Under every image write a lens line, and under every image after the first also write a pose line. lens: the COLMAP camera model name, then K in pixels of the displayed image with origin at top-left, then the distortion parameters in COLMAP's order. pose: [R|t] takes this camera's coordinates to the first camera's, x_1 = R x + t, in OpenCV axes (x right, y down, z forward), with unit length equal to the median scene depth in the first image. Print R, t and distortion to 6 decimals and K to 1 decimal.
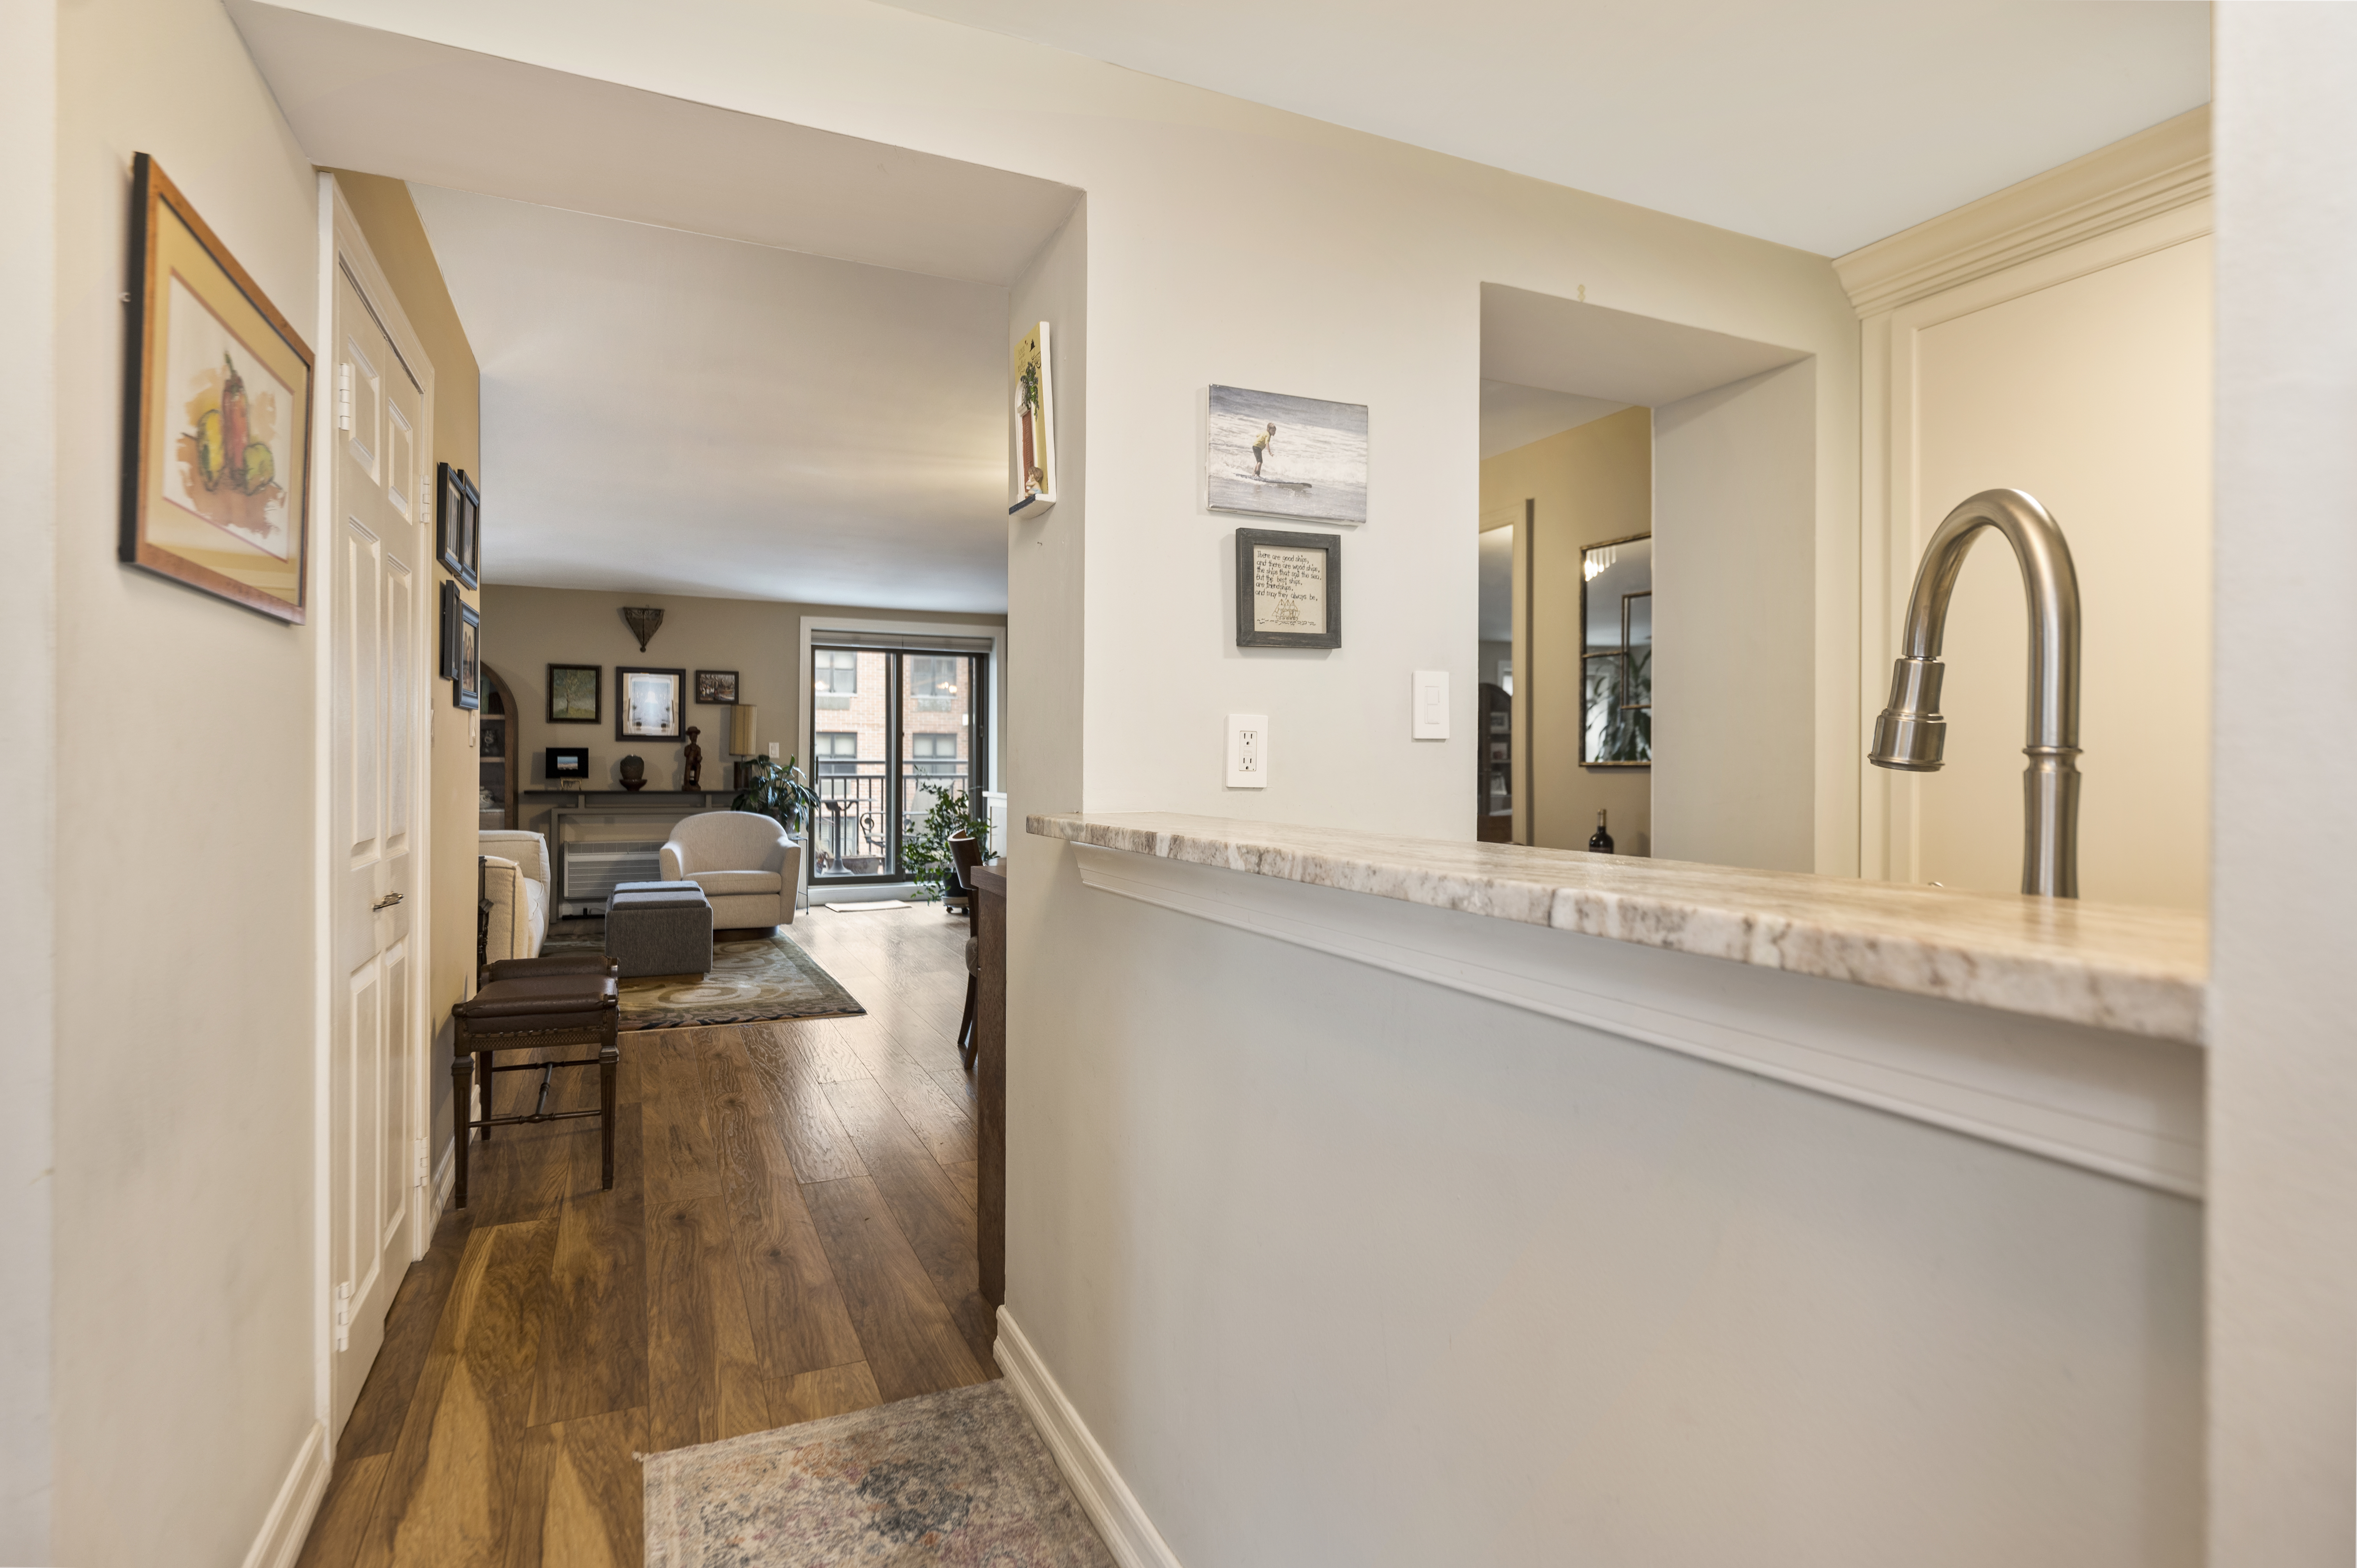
lens RADIAL K [[1205.0, 0, 1174.1], [0, 1205.0, 770.0], [0, 0, 1]] dist [-0.000325, 0.001189]
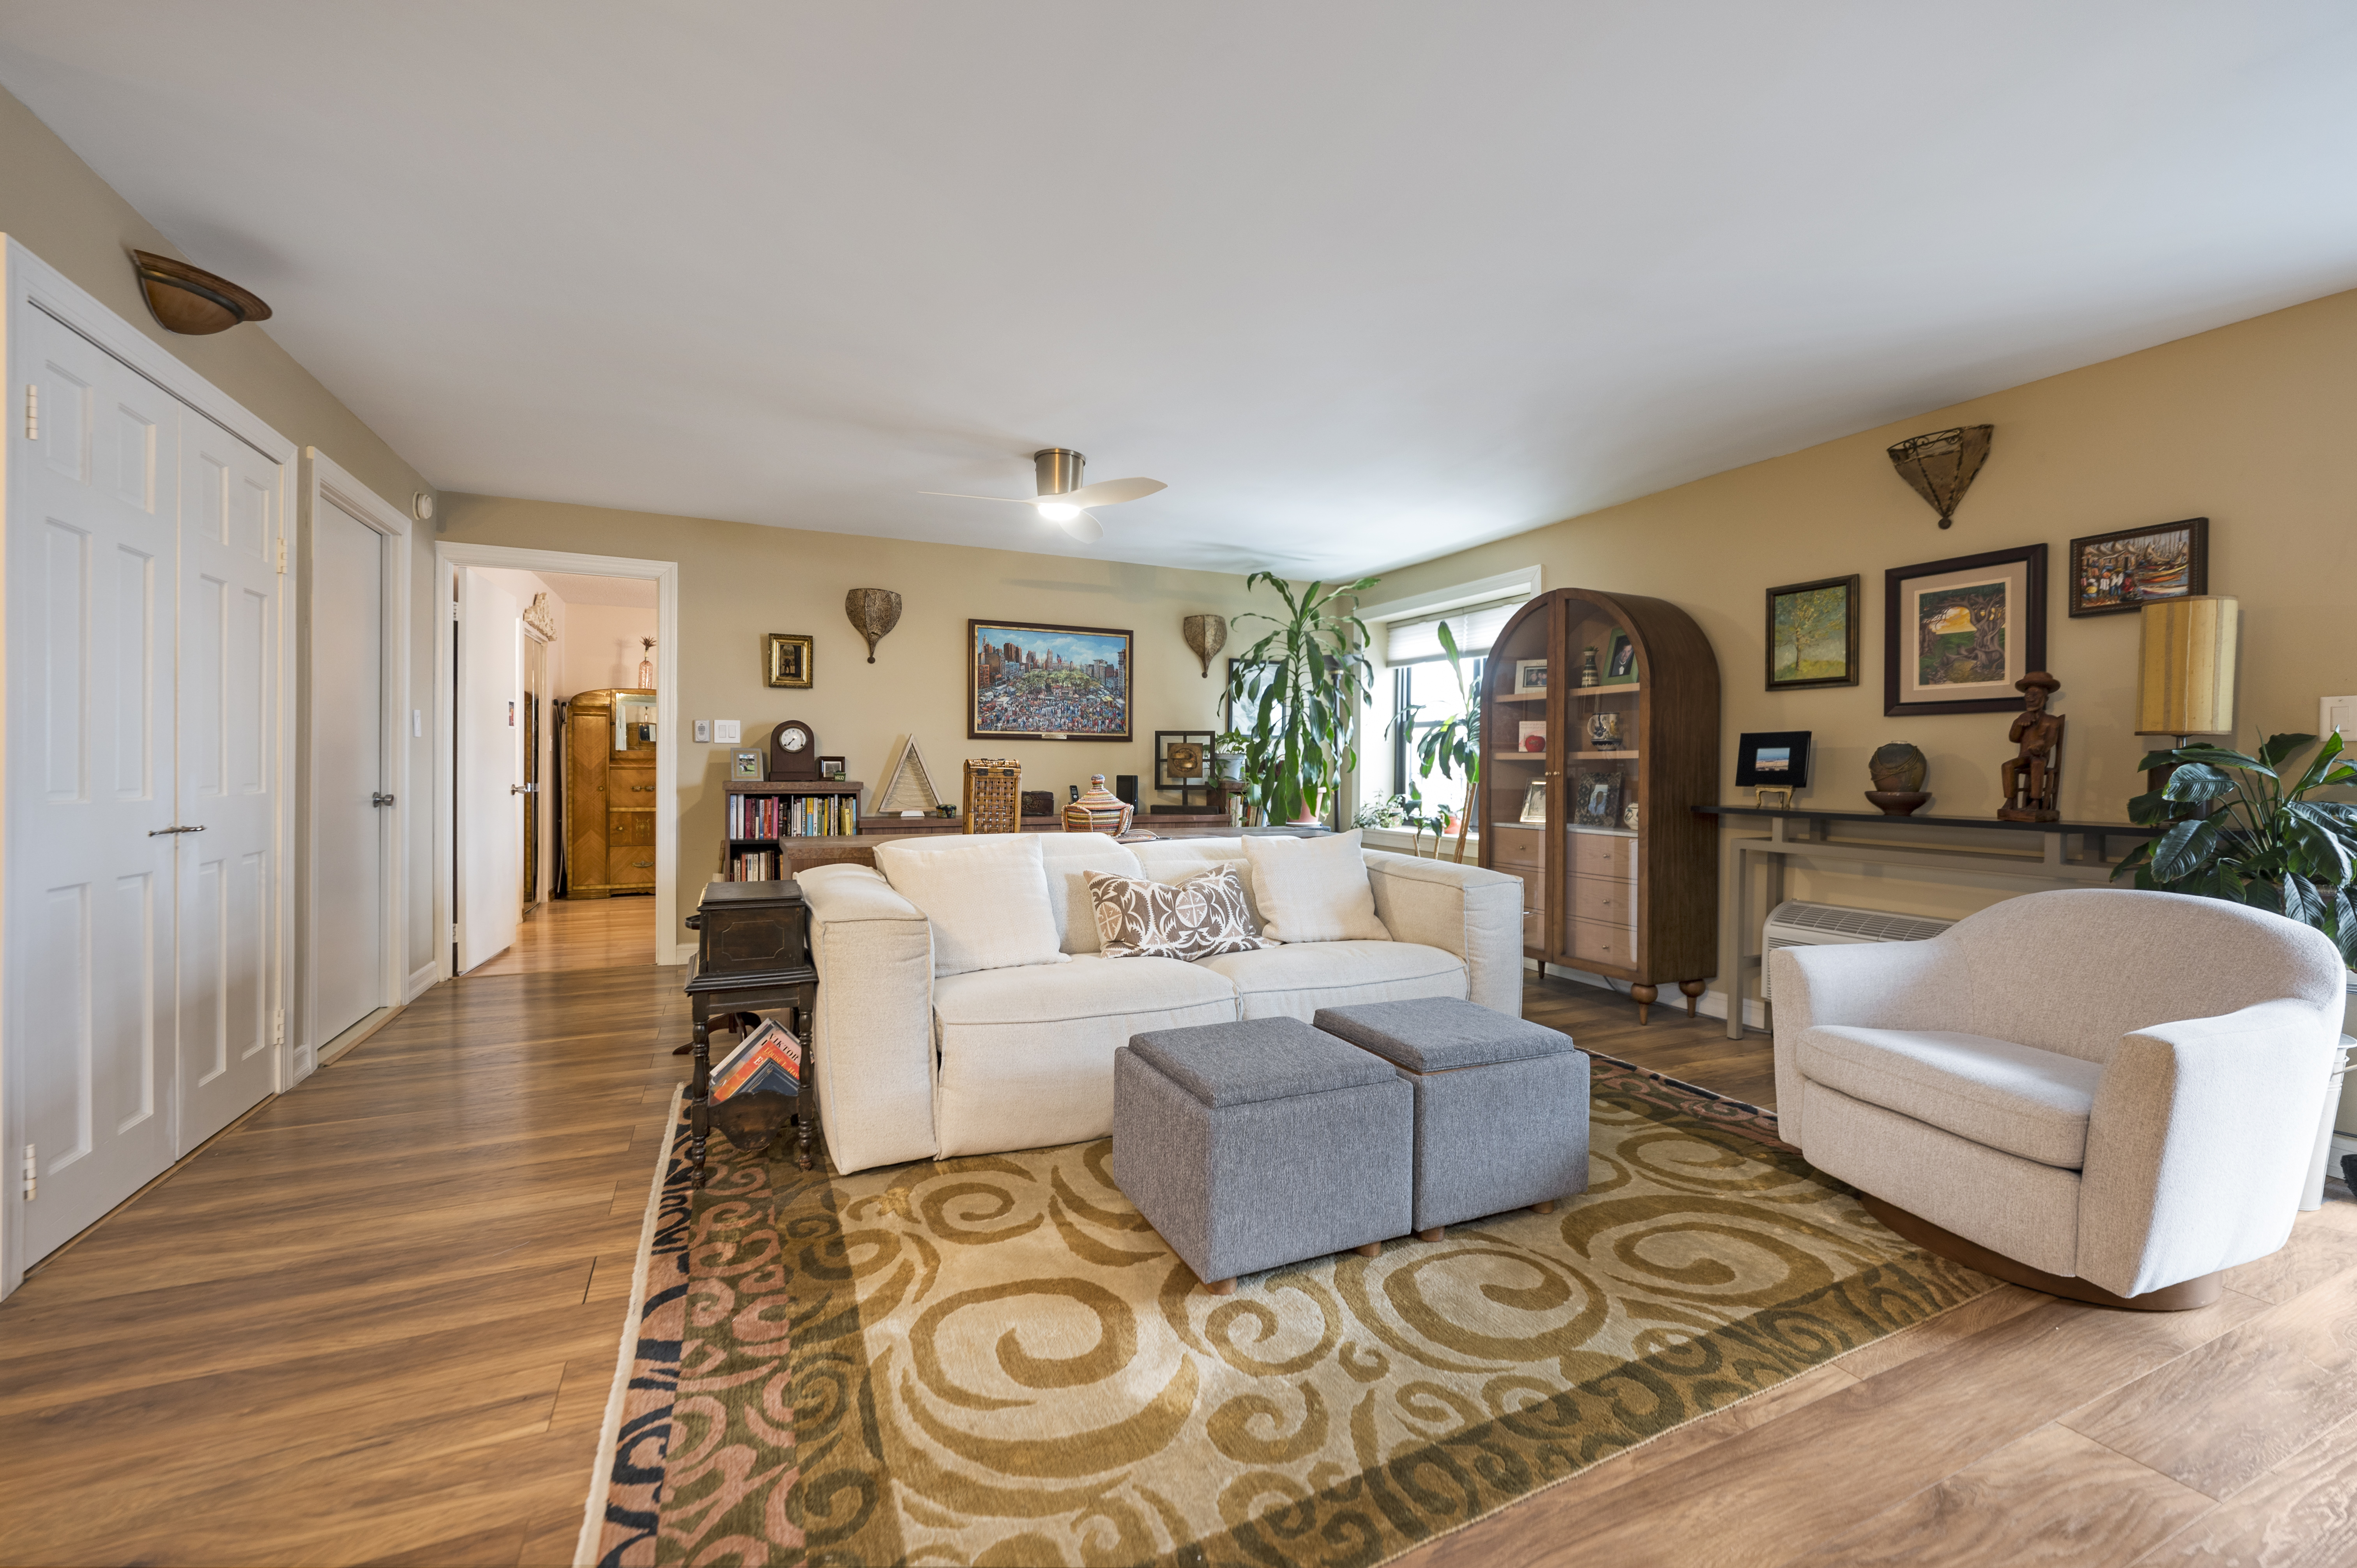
lens RADIAL K [[956.4, 0, 1205.3], [0, 956.4, 774.5], [0, 0, 1]] dist [0.001851, -0.001055]
pose [[0.008315, -0.000320, -0.999965, -0.061527], [-0.014208, 0.999899, -0.000438, 0.004687], [0.999864, 0.014211, 0.008309, 0.709570]]
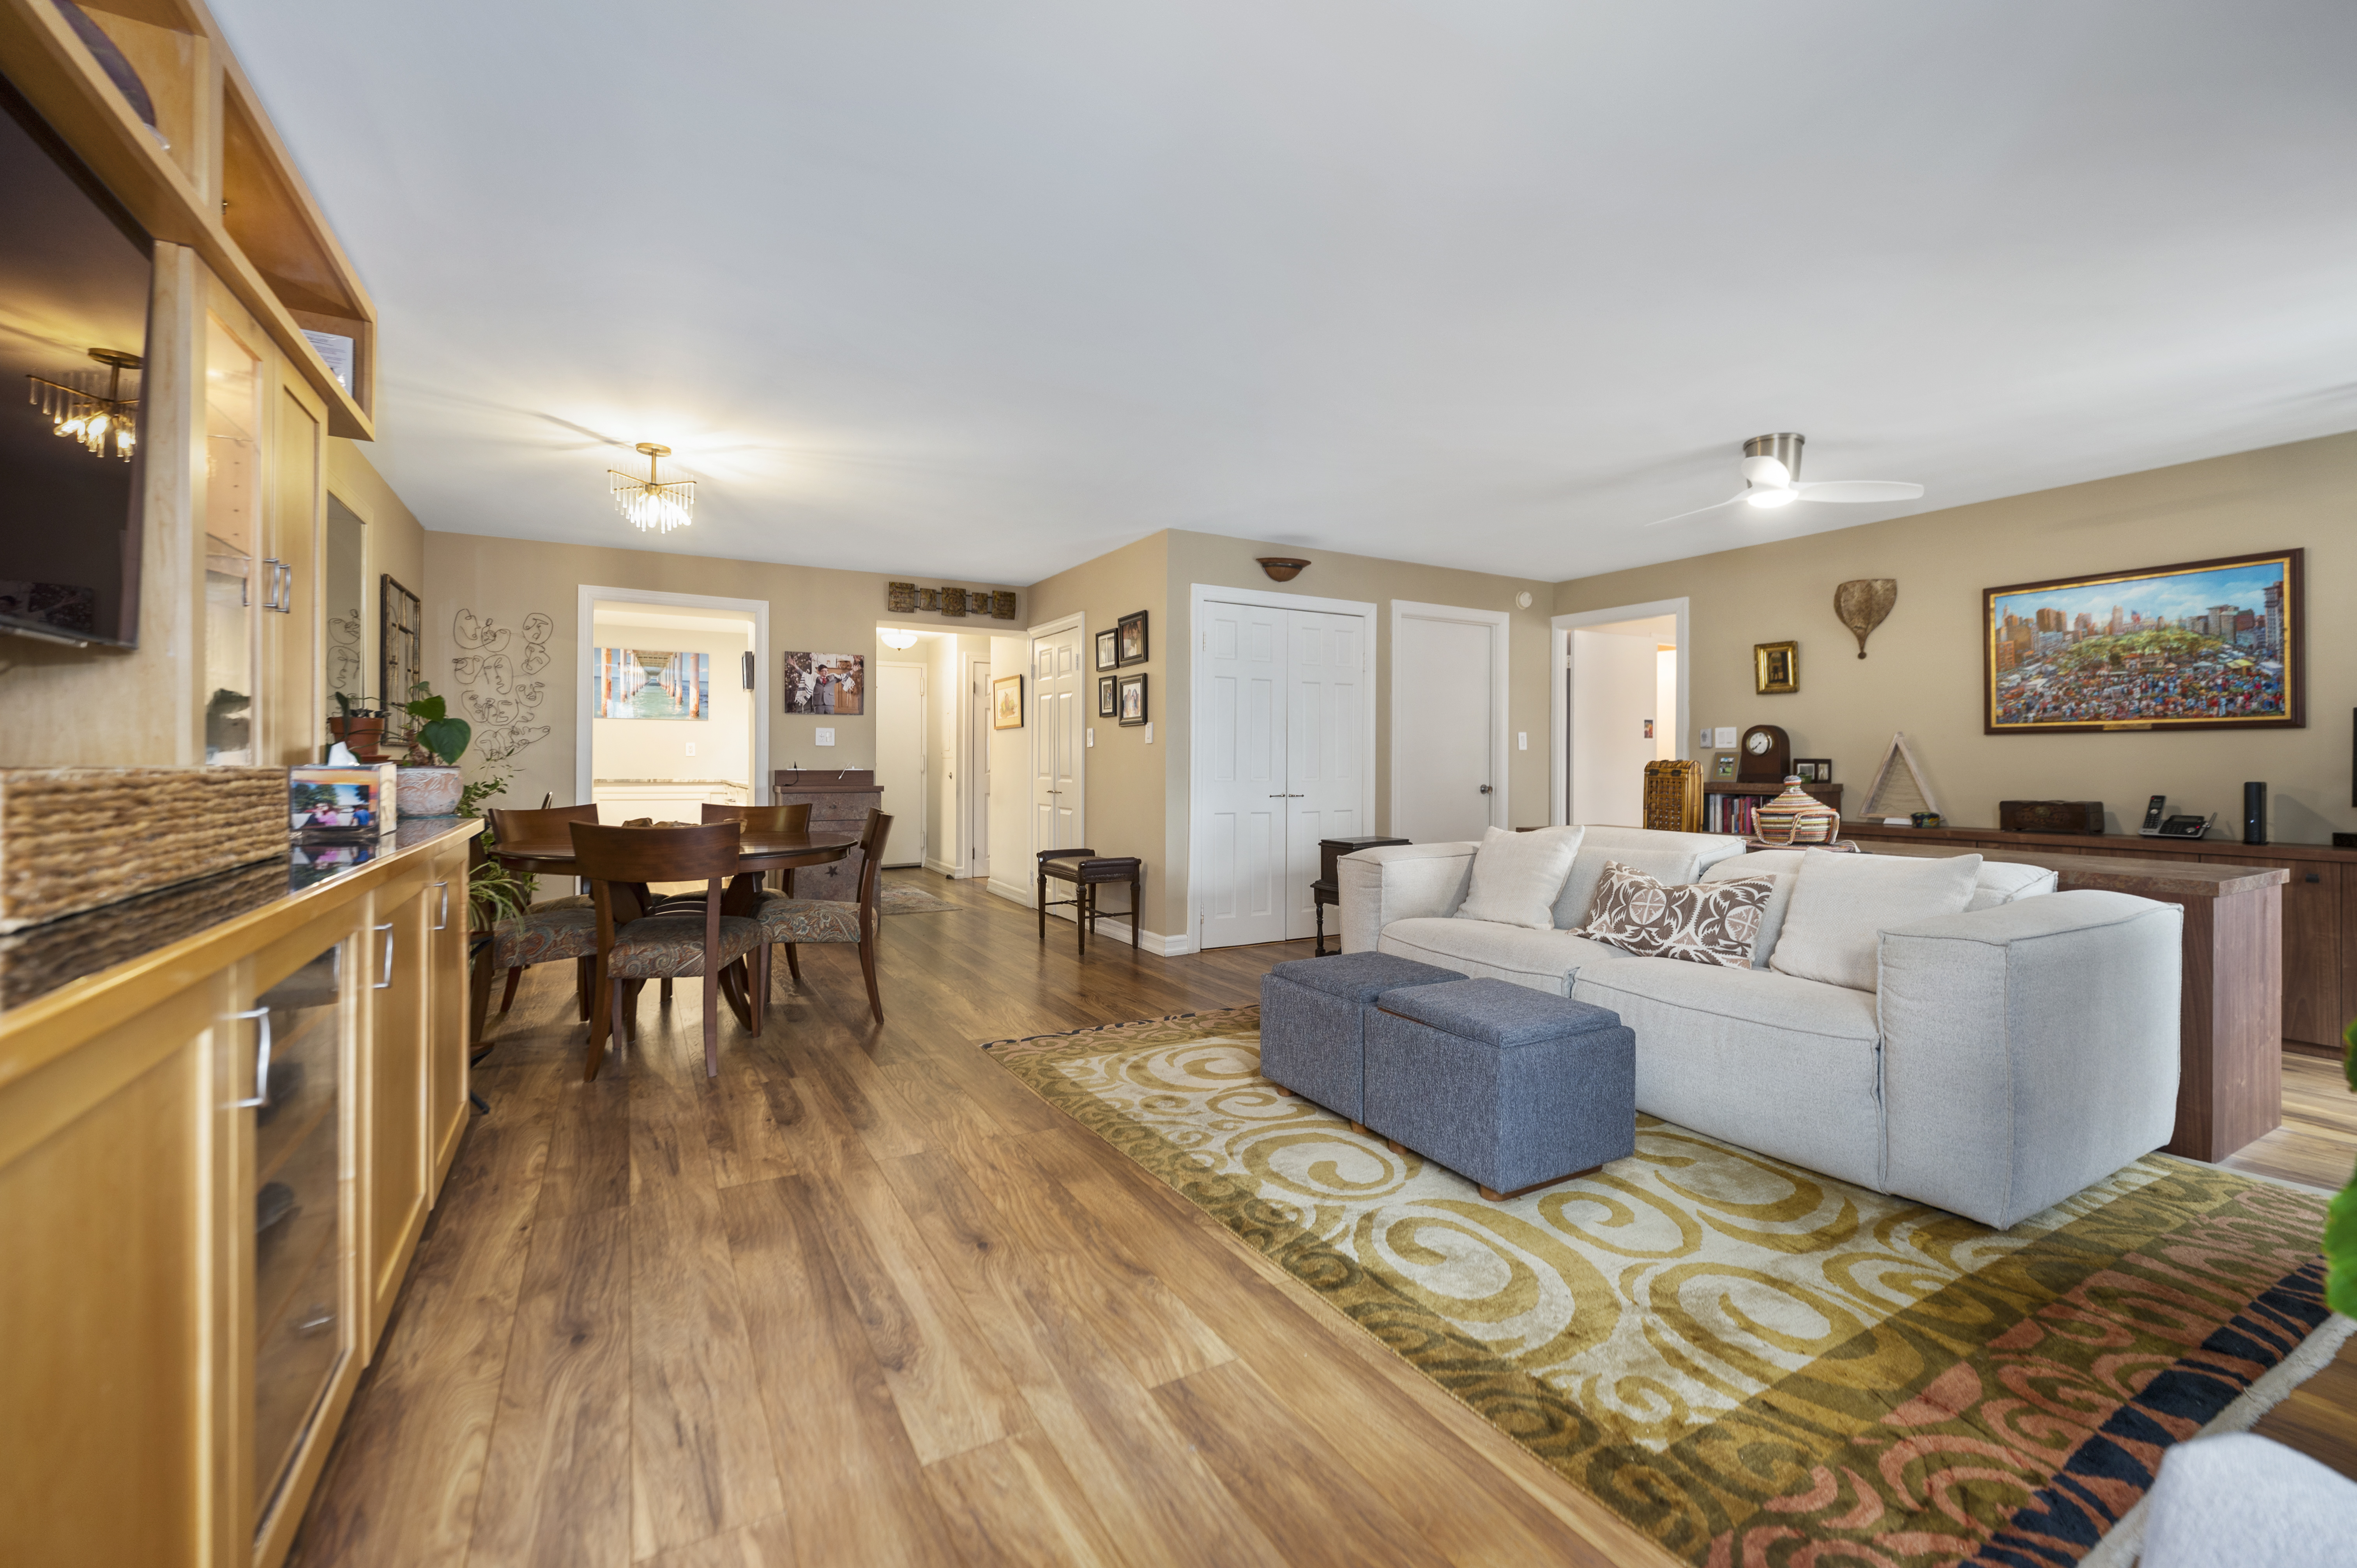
lens RADIAL K [[956.4, 0, 1131.5], [0, 956.4, 776.4], [0, 0, 1]] dist [0.001851, -0.001055]
pose [[-0.998517, -0.008020, -0.053847, -0.207162], [-0.009020, 0.999791, 0.018346, 0.000371], [0.053689, 0.018805, -0.998381, 1.066366]]
